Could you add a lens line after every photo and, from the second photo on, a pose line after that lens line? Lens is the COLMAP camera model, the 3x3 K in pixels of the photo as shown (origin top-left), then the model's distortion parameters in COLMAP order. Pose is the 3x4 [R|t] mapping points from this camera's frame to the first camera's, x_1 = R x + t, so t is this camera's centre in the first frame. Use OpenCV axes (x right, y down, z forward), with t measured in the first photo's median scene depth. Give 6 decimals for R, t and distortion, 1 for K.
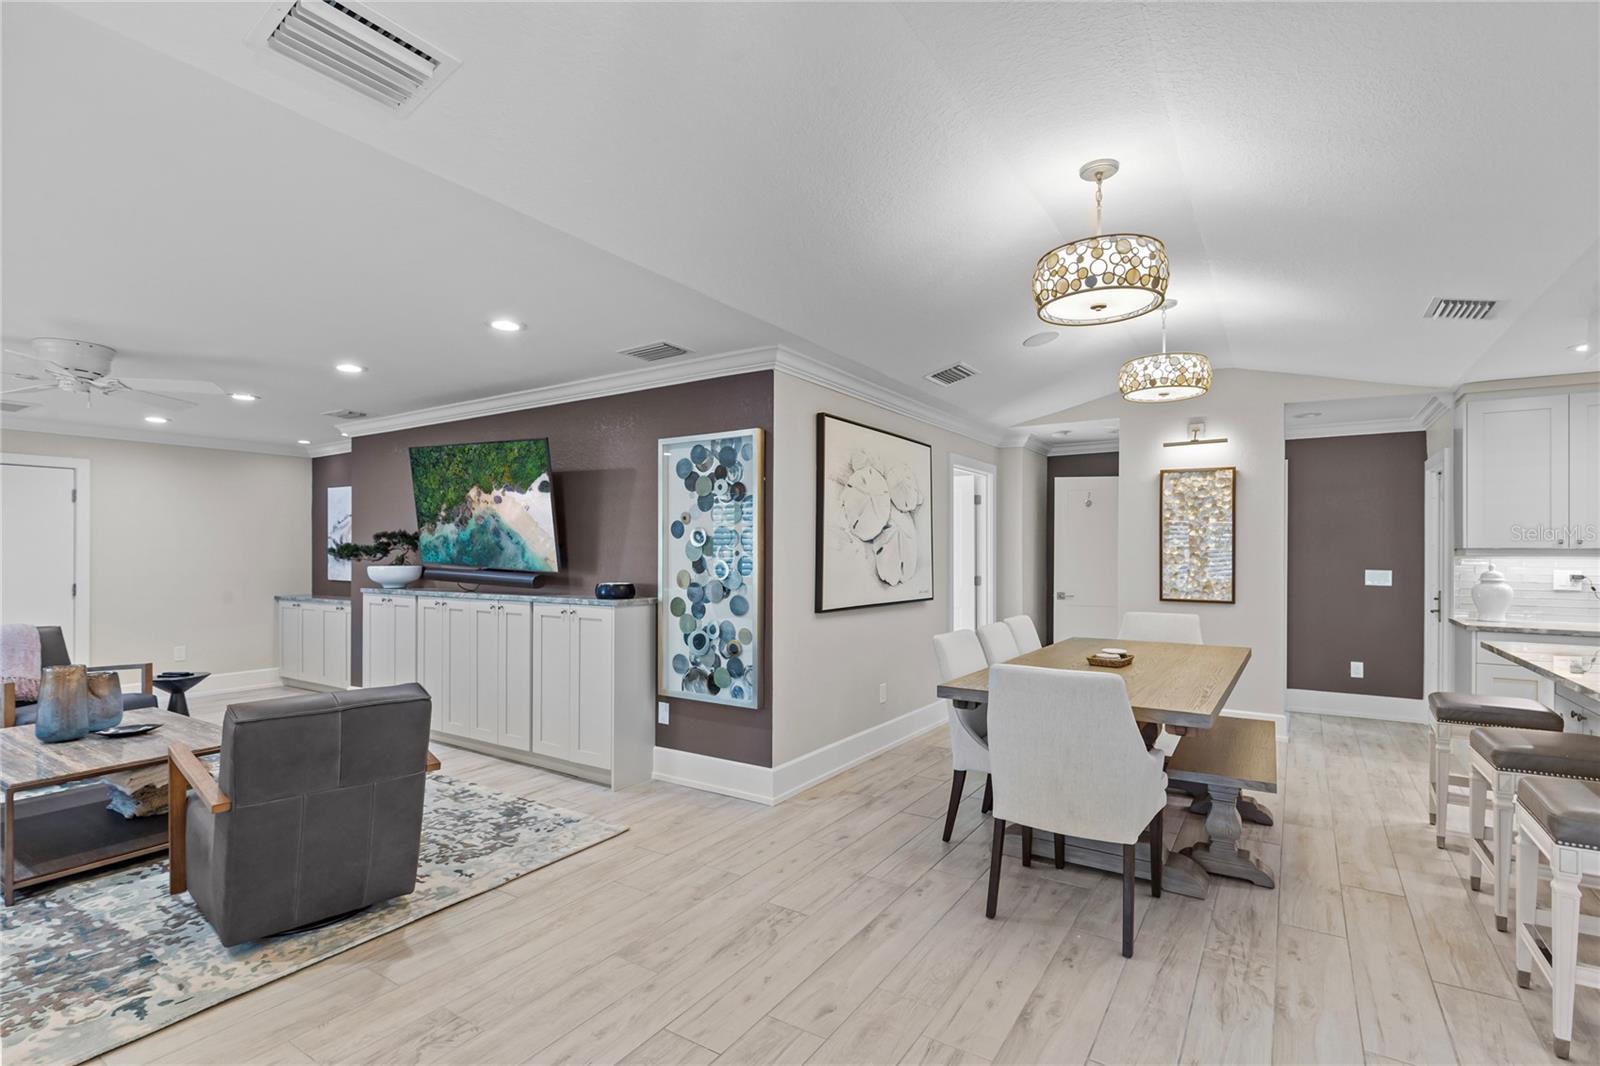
lens RADIAL K [[759.8, 0, 800.3], [0, 759.8, 542.2], [0, 0, 1]] dist [-0.002029, 0.000273]
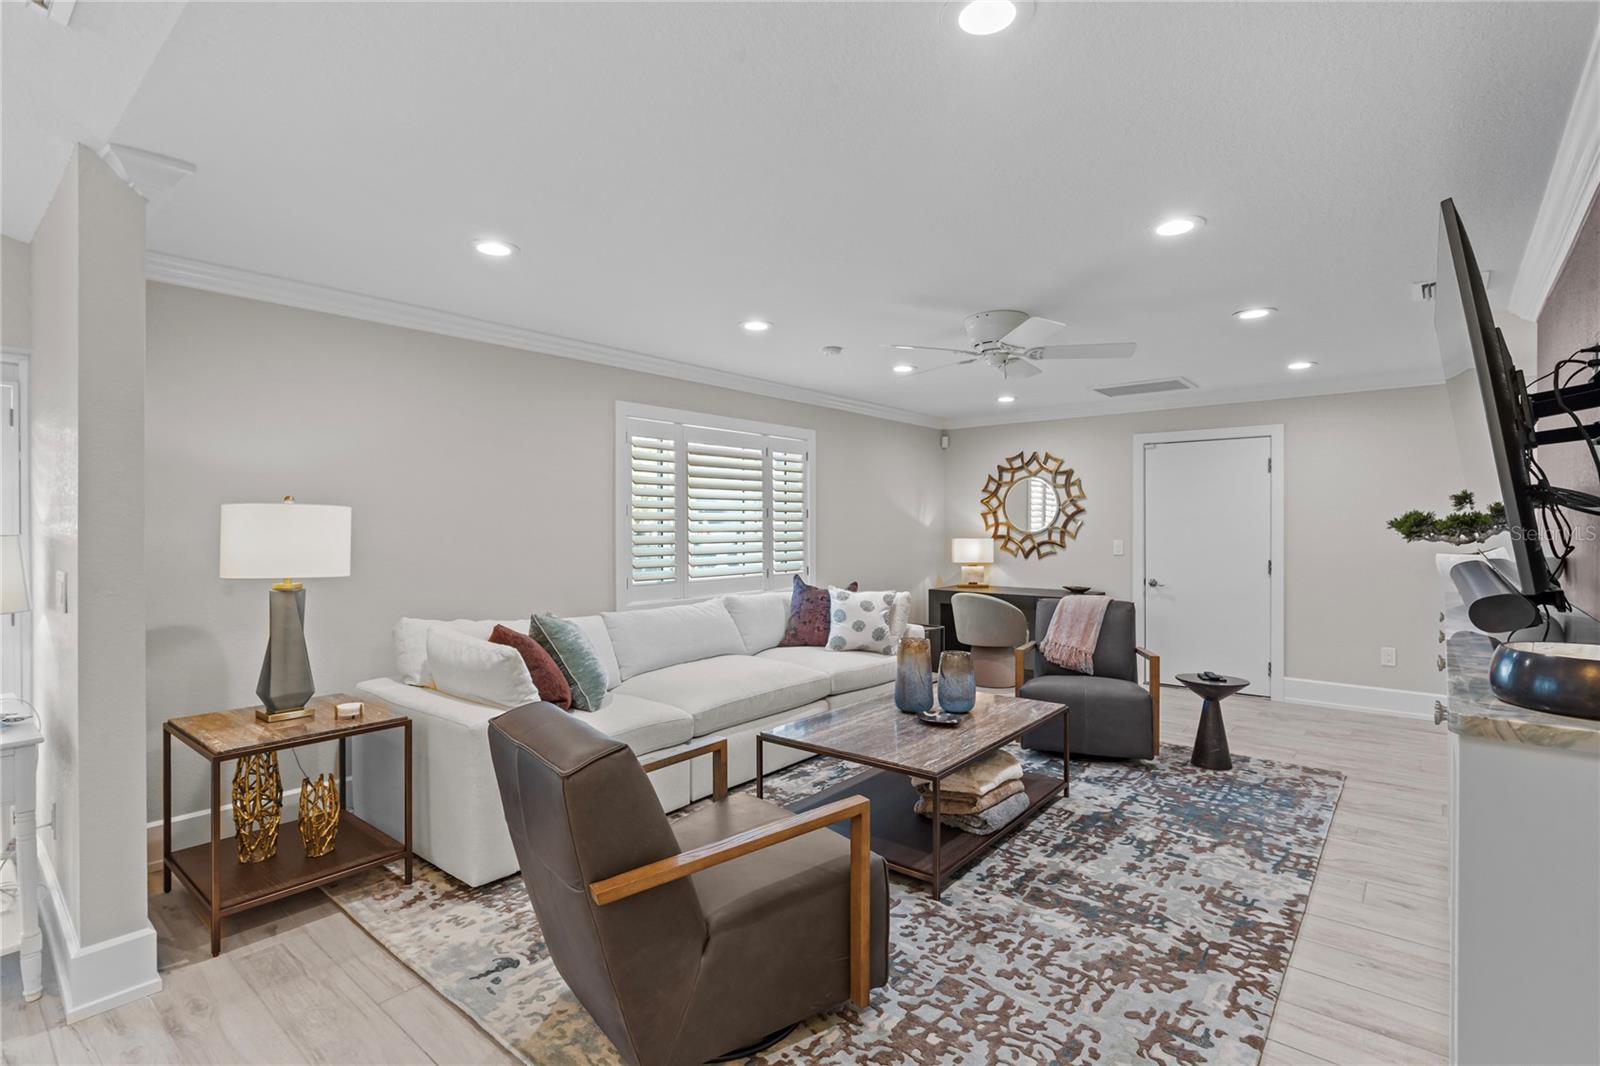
lens RADIAL K [[759.8, 0, 792.8], [0, 759.8, 529.7], [0, 0, 1]] dist [-0.002029, 0.000273]
pose [[-0.125614, 0.008921, -0.992039, 0.041602], [0.009611, 0.999924, 0.007775, 0.005354], [0.992033, -0.008558, -0.125690, 0.655051]]
